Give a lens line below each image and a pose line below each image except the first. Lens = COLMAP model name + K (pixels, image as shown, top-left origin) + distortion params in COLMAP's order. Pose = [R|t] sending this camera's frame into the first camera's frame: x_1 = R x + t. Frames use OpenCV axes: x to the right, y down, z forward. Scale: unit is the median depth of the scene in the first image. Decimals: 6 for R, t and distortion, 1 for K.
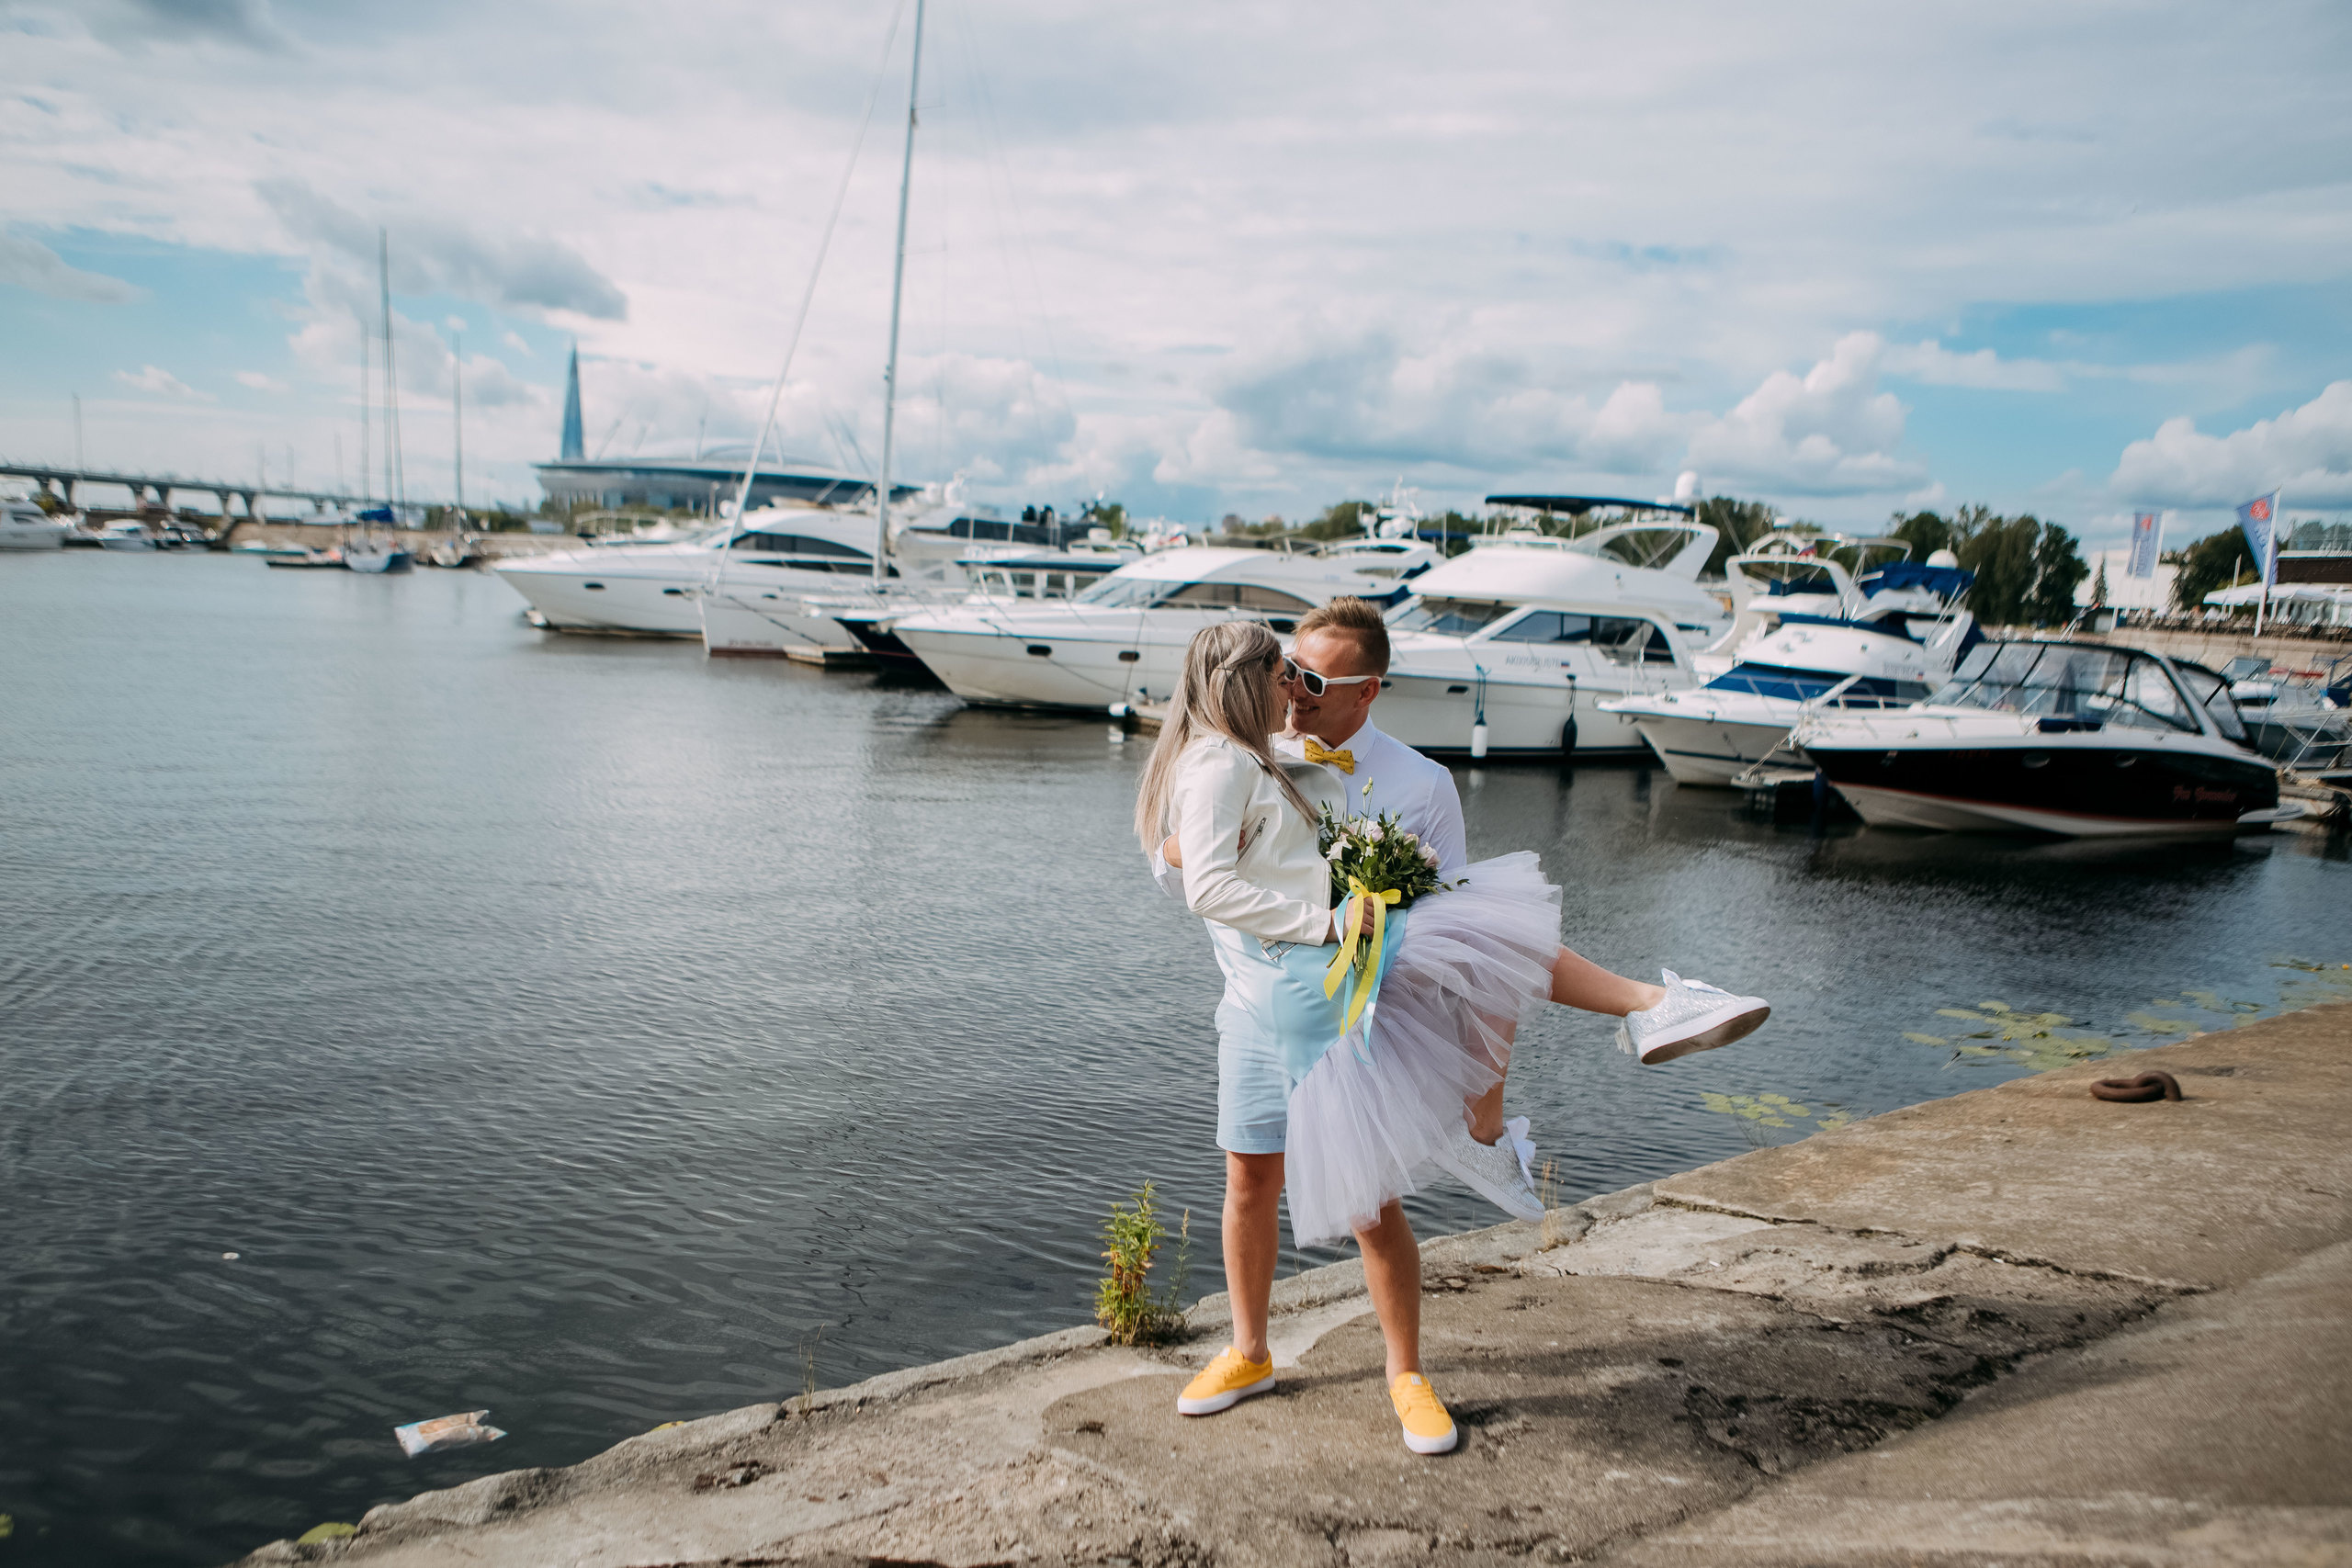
lens RADIAL K [[1730.0, 0, 1176.0], [0, 1730.0, 784.0], [0, 0, 1]] dist [-0.052532, 0.006917]
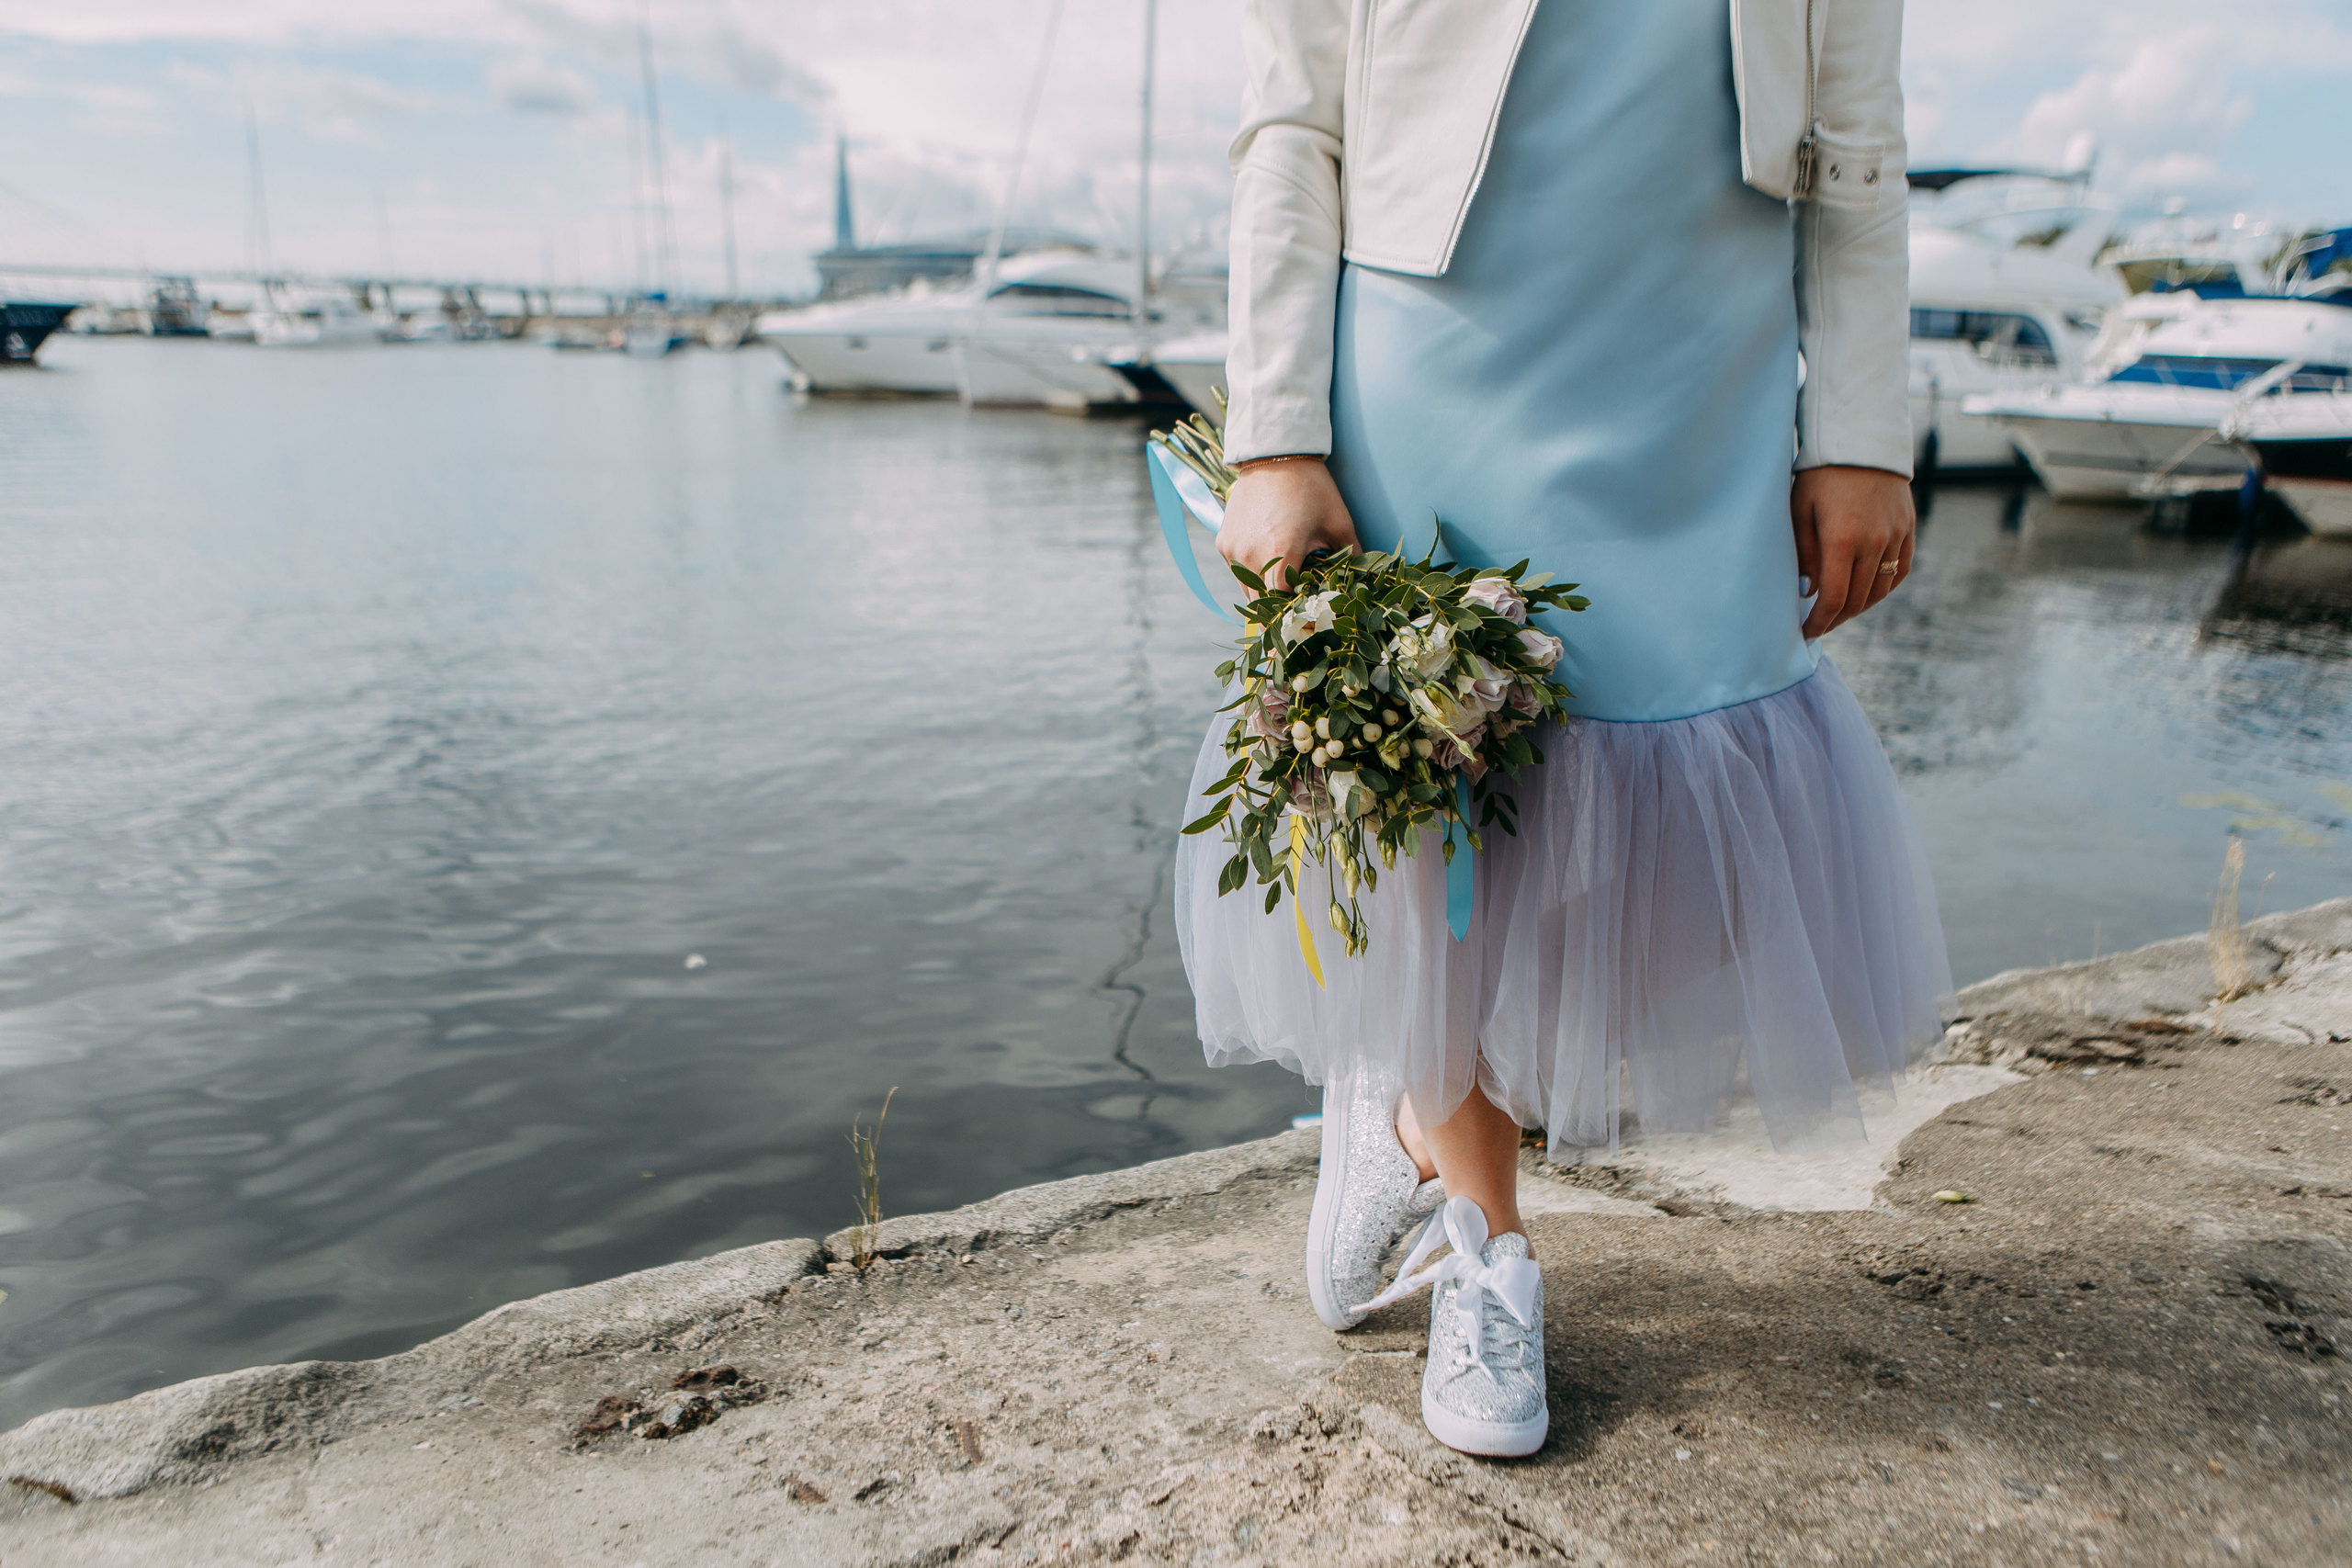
lens RADIAL K [[1734.9, 0, 1176.0], [0, 1734.9, 784.0], [0, 0, 1]] dist [-0.028024, 0.009752]
pose [[0.987720, 0.005435, -0.156138, -0.045010], [0.014845, 0.991608, 0.128426, 0.158849], [0.155526, -0.129166, 0.979351, 0.518450]]
